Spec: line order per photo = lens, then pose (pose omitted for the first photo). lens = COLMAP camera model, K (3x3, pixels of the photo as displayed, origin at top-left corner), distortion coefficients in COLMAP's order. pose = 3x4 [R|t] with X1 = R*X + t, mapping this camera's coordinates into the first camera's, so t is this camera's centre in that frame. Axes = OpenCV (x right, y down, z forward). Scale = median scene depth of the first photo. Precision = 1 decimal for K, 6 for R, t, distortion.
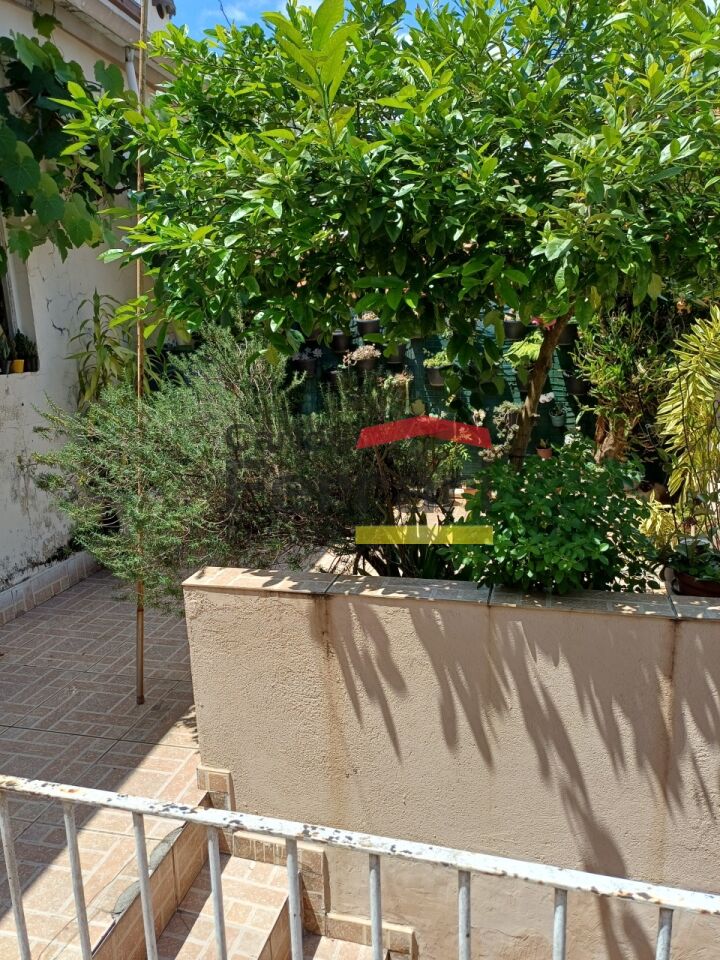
lens RADIAL K [[708.8, 0, 357.7], [0, 708.8, 480.2], [0, 0, 1]] dist [0.023931, -0.010835]
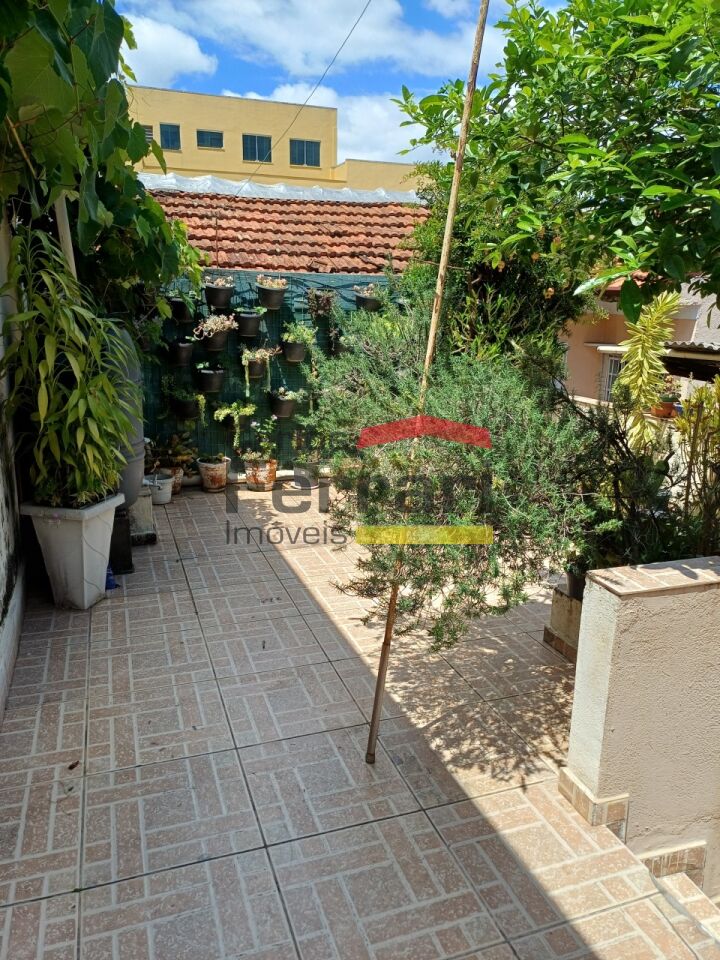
lens RADIAL K [[708.8, 0, 359.2], [0, 708.8, 479.9], [0, 0, 1]] dist [0.023931, -0.010835]
pose [[0.829765, -0.083564, 0.551822, -0.676422], [0.066915, 0.996491, 0.050282, -0.037049], [-0.554088, -0.004797, 0.832445, 0.327253]]
